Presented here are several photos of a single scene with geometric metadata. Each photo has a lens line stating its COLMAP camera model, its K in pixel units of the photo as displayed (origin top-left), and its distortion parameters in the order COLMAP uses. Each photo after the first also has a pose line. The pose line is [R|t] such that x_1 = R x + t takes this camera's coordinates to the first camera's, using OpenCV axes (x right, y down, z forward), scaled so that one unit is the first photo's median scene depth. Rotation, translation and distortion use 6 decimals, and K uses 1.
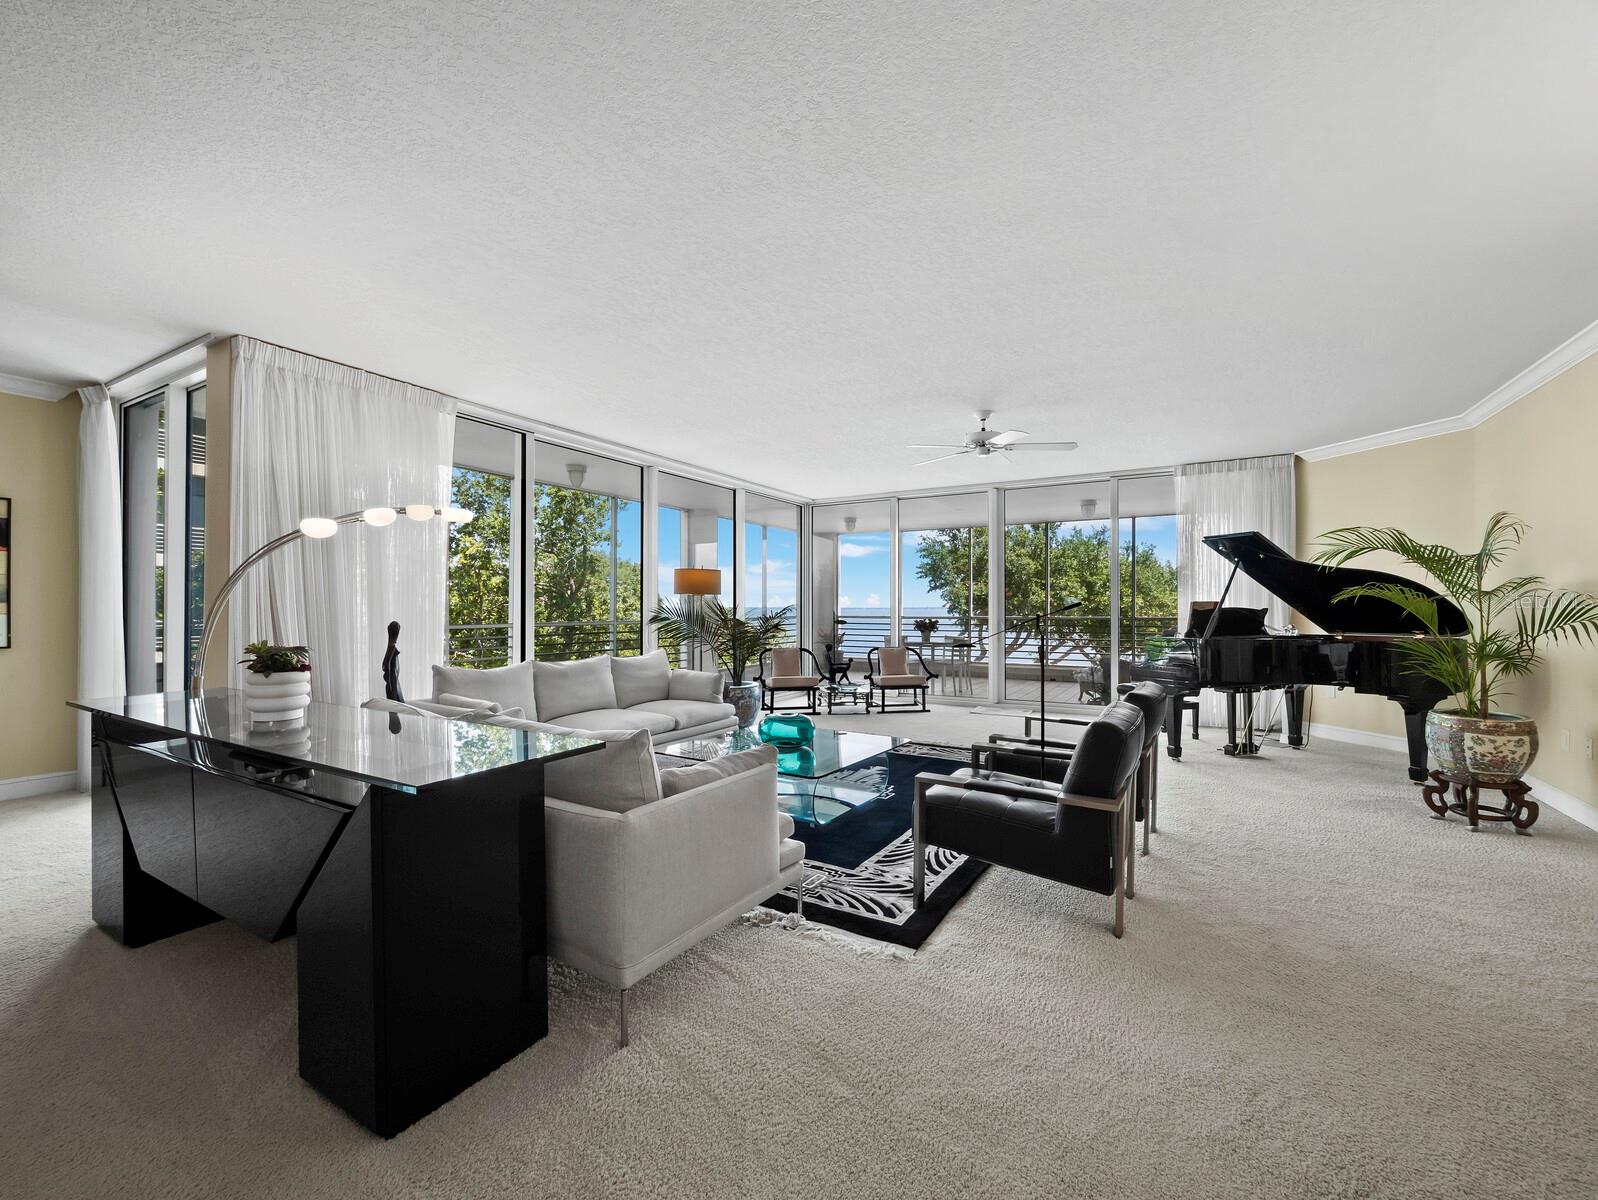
lens RADIAL K [[669.9, 0, 812.7], [0, 669.9, 608.8], [0, 0, 1]] dist [-0.009987, 0.002310]
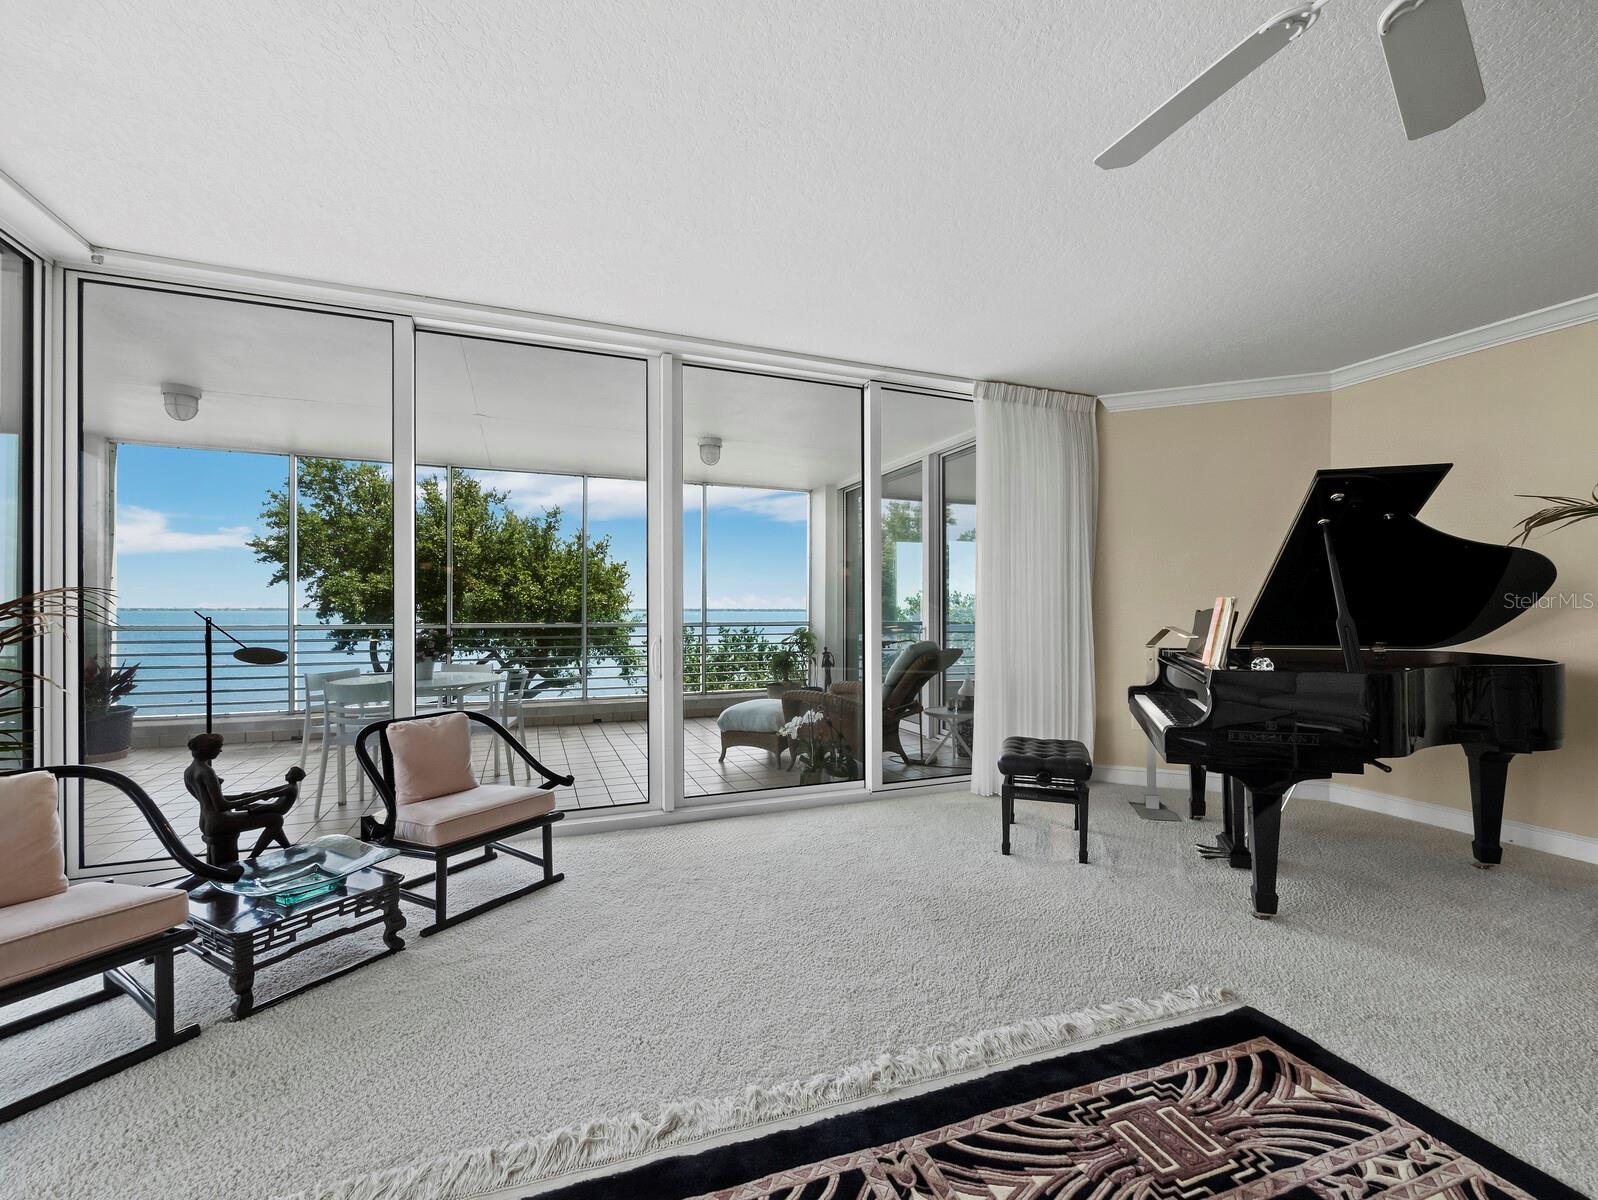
lens RADIAL K [[669.9, 0, 795.2], [0, 669.9, 609.3], [0, 0, 1]] dist [-0.009987, 0.002310]
pose [[0.620993, 0.002664, 0.783812, -0.049506], [-0.001446, 0.999996, -0.002254, 0.000012], [-0.783815, 0.000266, 0.620994, 0.744923]]
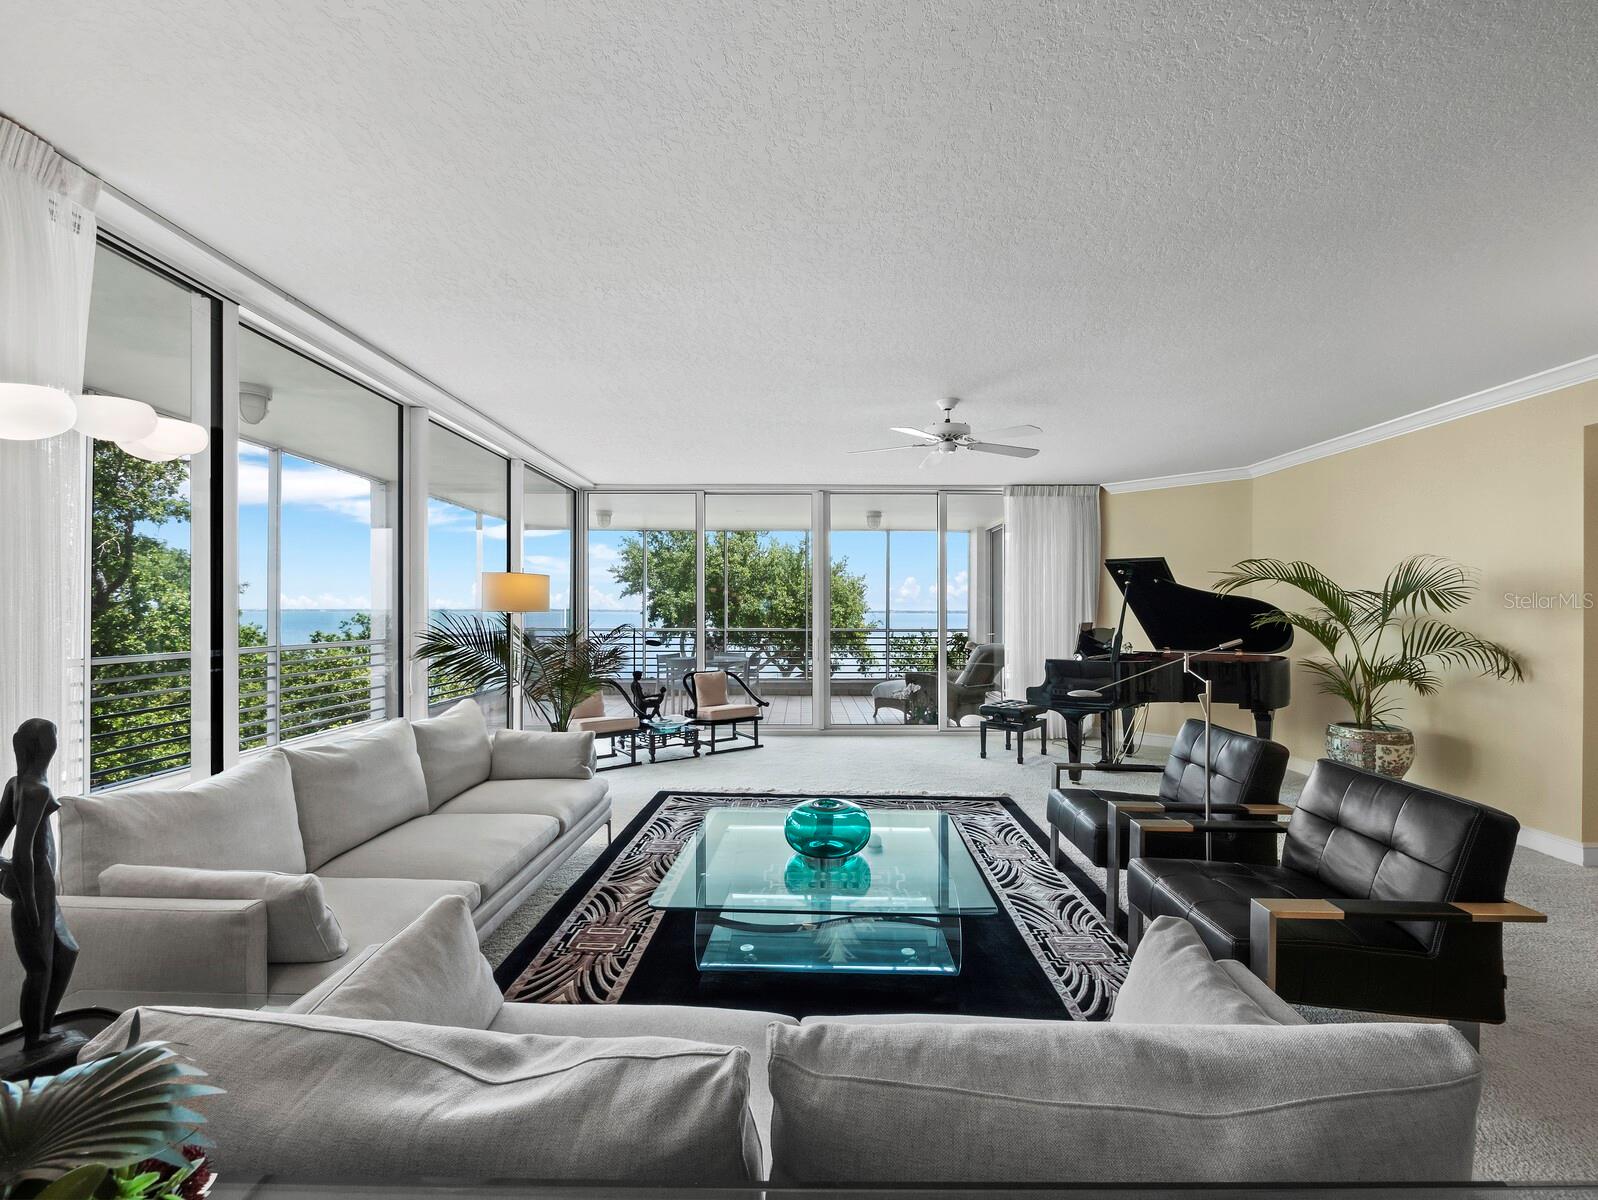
lens RADIAL K [[669.9, 0, 802.7], [0, 669.9, 608.7], [0, 0, 1]] dist [-0.009987, 0.002310]
pose [[0.867779, 0.006366, 0.496910, -0.233878], [-0.003850, 0.999974, -0.006088, -0.018837], [-0.496936, 0.003370, 0.867781, 0.264772]]
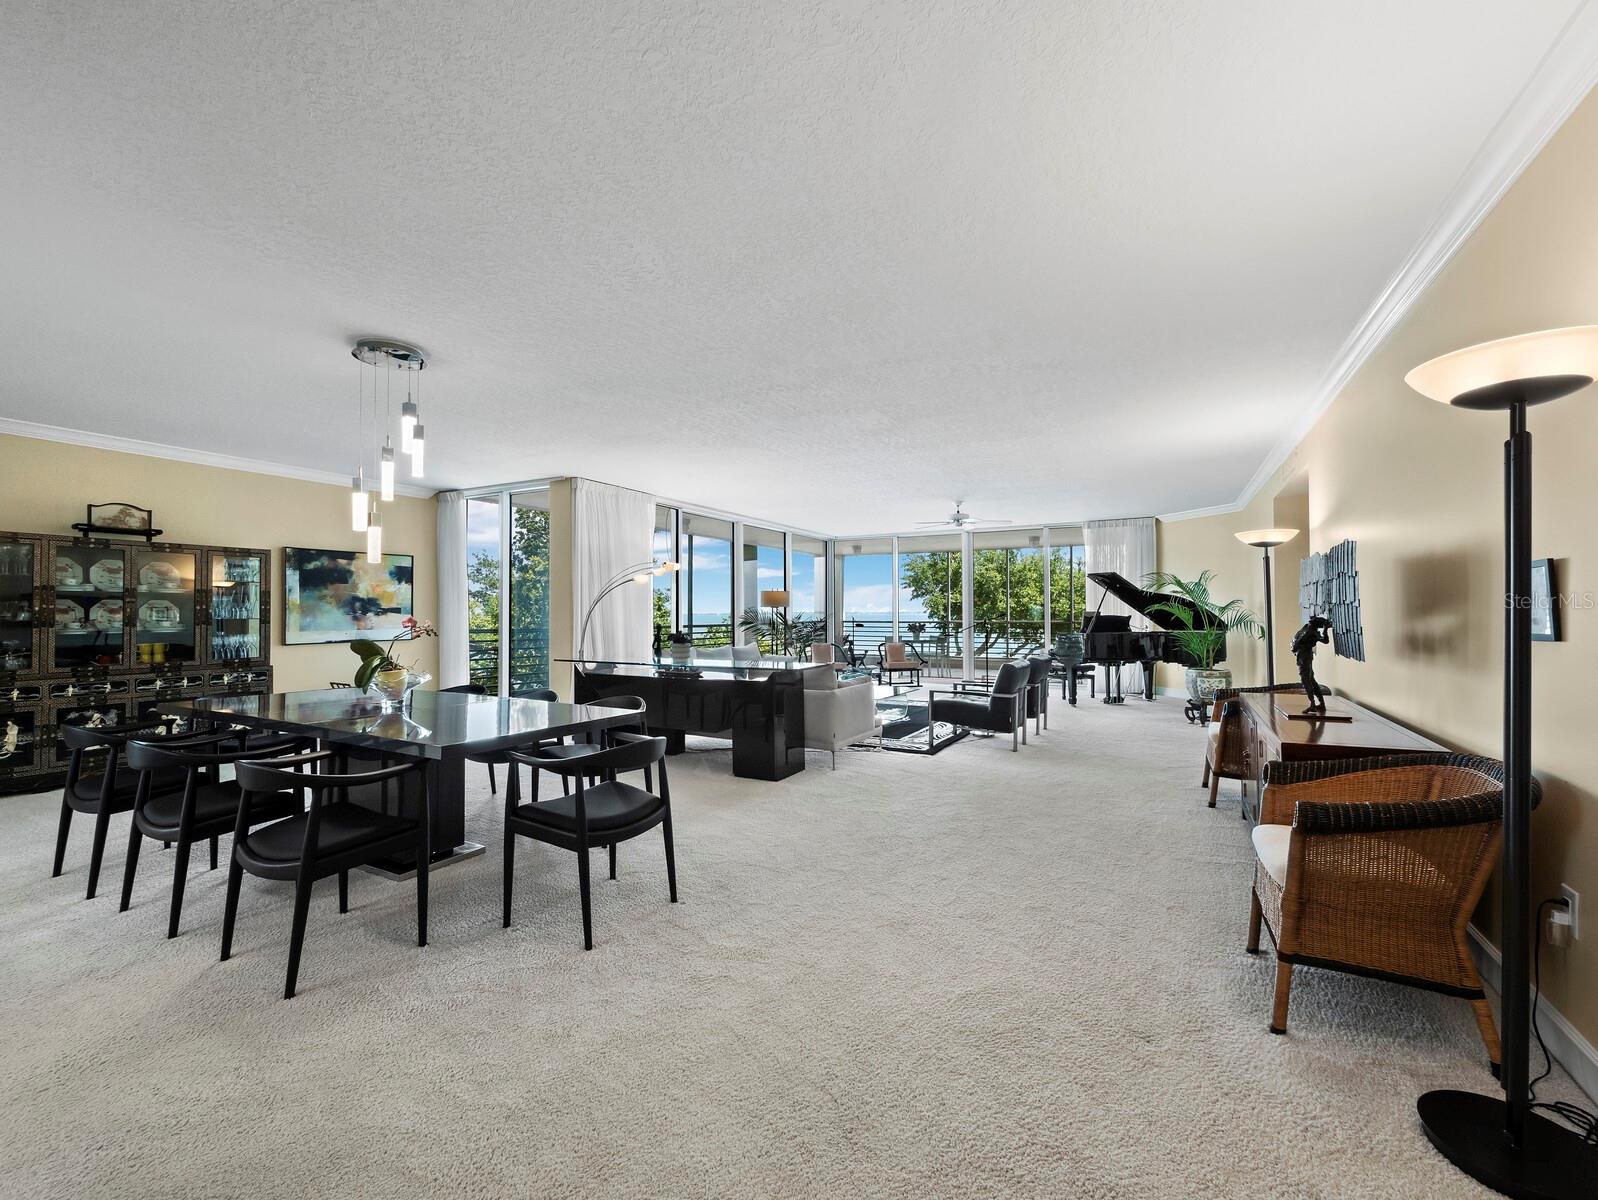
lens RADIAL K [[669.9, 0, 807.9], [0, 669.9, 607.4], [0, 0, 1]] dist [-0.009987, 0.002310]
pose [[0.999600, -0.001785, 0.028228, -0.128707], [0.002061, 0.999950, -0.009752, -0.004746], [-0.028209, 0.009806, 0.999554, -0.505132]]
